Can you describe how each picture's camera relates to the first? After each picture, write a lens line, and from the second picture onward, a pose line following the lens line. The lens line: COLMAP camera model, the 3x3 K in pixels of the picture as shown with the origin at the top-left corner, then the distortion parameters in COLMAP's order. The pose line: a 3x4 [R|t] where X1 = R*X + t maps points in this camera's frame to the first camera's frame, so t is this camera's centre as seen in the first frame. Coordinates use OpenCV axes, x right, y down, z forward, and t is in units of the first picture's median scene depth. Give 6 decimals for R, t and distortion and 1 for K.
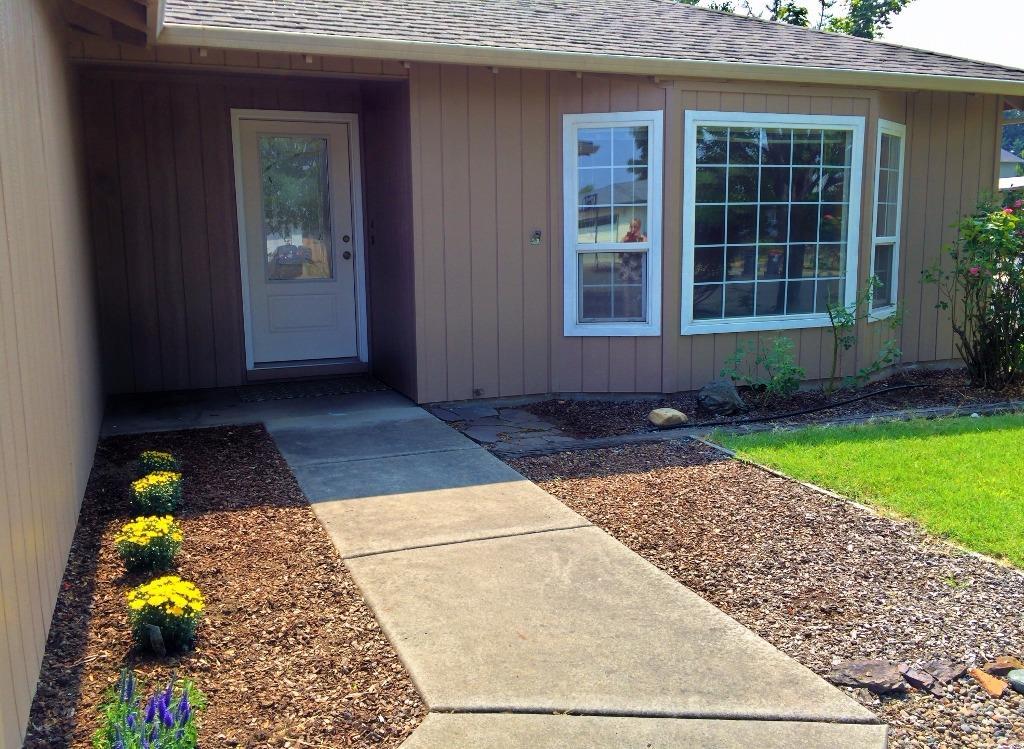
lens RADIAL K [[900.0, 0, 515.7], [0, 900.0, 374.2], [0, 0, 1]] dist [0.046170, 0.000806]
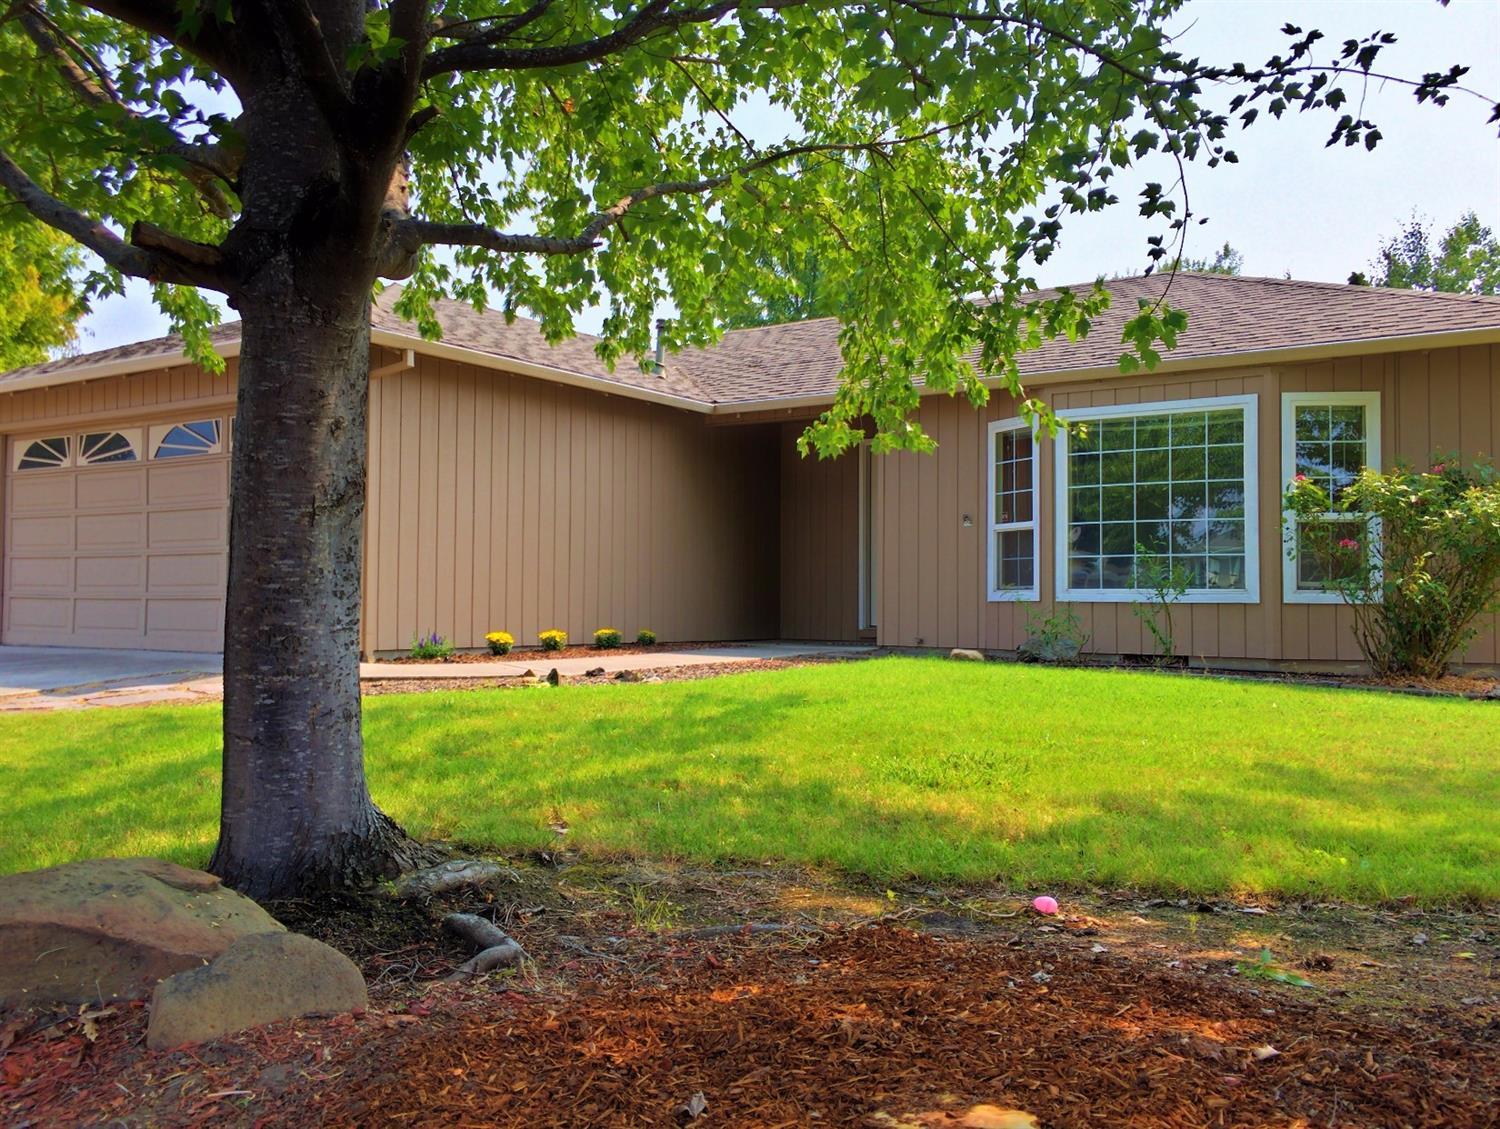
lens RADIAL K [[1277.6, 0, 747.9], [0, 1277.6, 564.0], [0, 0, 1]] dist [-0.015784, -0.002550]
pose [[0.569095, -0.002961, -0.822267, 1.276582], [-0.138124, 0.985440, -0.099145, 0.122520], [0.810588, 0.169998, 0.560400, -0.218054]]
